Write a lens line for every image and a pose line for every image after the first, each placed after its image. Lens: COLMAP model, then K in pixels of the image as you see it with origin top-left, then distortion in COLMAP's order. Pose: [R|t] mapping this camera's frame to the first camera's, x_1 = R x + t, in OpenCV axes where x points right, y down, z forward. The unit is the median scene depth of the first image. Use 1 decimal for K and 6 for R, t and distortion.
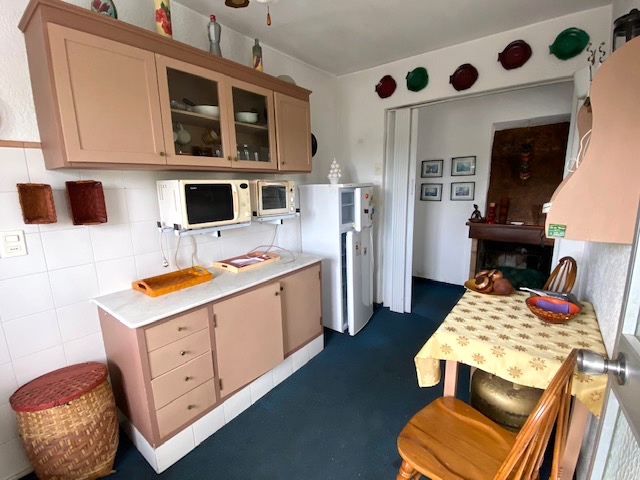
lens RADIAL K [[293.2, 0, 320.2], [0, 293.2, 241.4], [0, 0, 1]] dist [-0.001573, -0.001006]
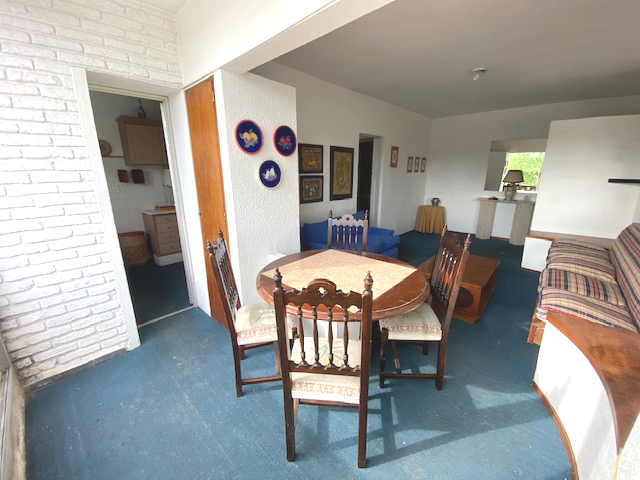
lens RADIAL K [[259.2, 0, 320.0], [0, 259.2, 237.0], [0, 0, 1]] dist [-0.000890, -0.000037]
pose [[0.995554, 0.053077, -0.077809, 1.368827], [-0.047515, 0.996296, 0.071676, 0.217506], [0.081325, -0.067661, 0.994388, -1.611732]]
